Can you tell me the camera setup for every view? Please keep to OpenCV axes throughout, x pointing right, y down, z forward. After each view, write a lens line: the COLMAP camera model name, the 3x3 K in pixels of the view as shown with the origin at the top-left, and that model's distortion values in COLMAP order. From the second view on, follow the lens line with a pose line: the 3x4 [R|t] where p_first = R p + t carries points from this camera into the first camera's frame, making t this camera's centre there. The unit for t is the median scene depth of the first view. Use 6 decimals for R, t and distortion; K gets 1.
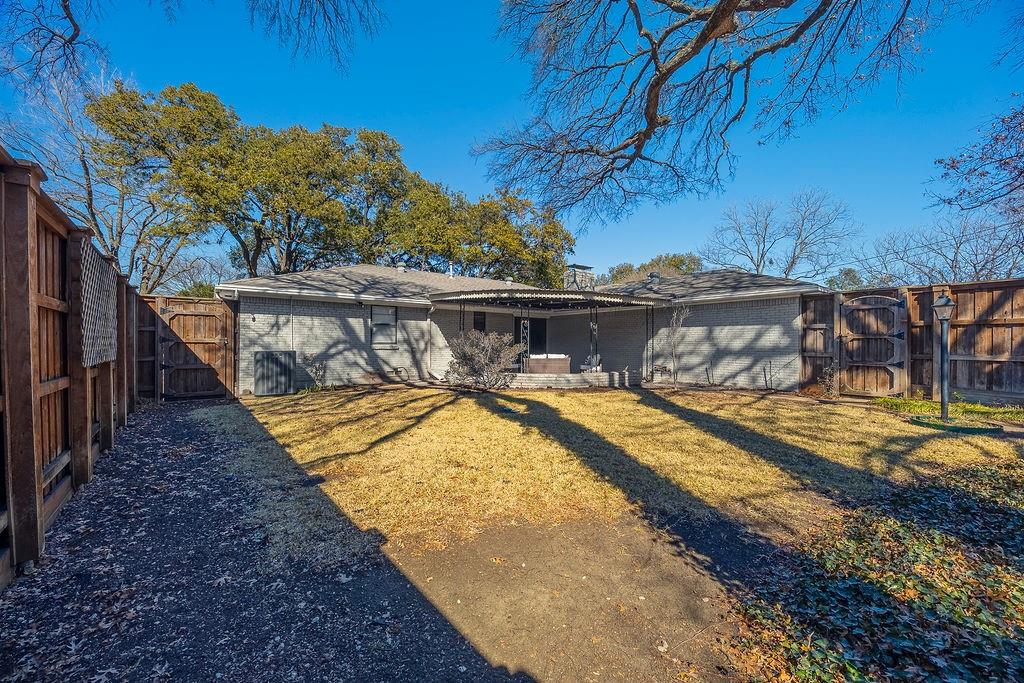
lens RADIAL K [[394.5, 0, 514.6], [0, 394.5, 343.7], [0, 0, 1]] dist [-0.001498, -0.000323]
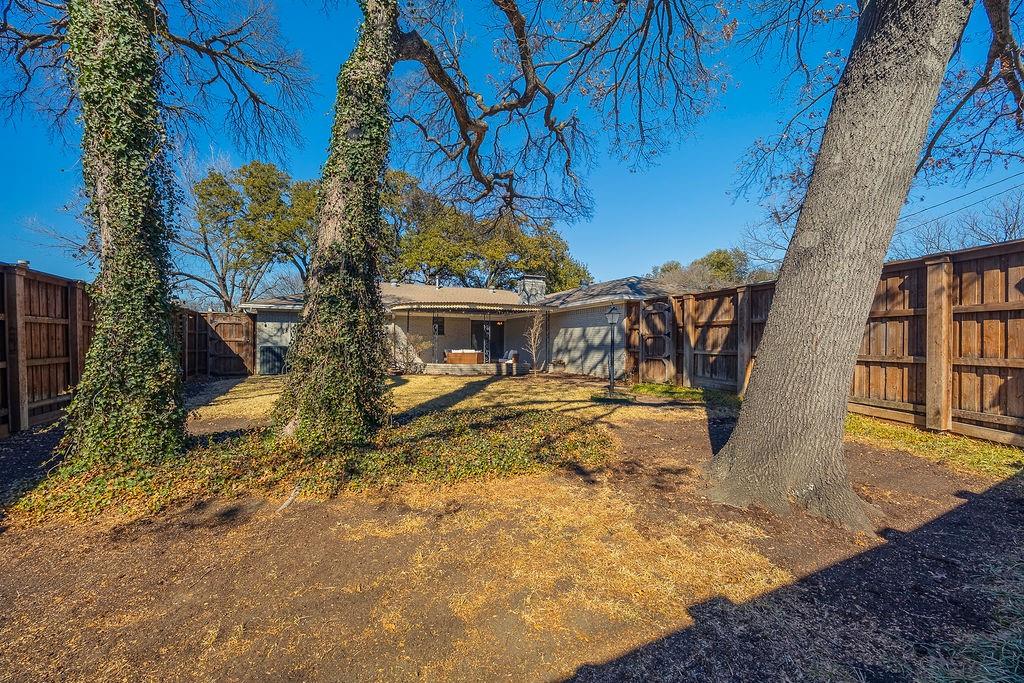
lens RADIAL K [[394.5, 0, 514.6], [0, 394.5, 343.7], [0, 0, 1]] dist [-0.001498, -0.000323]
pose [[0.972053, -0.000391, -0.234762, 0.639360], [0.001446, 0.999990, 0.004323, 0.003436], [0.234758, -0.004542, 0.972043, -0.267756]]
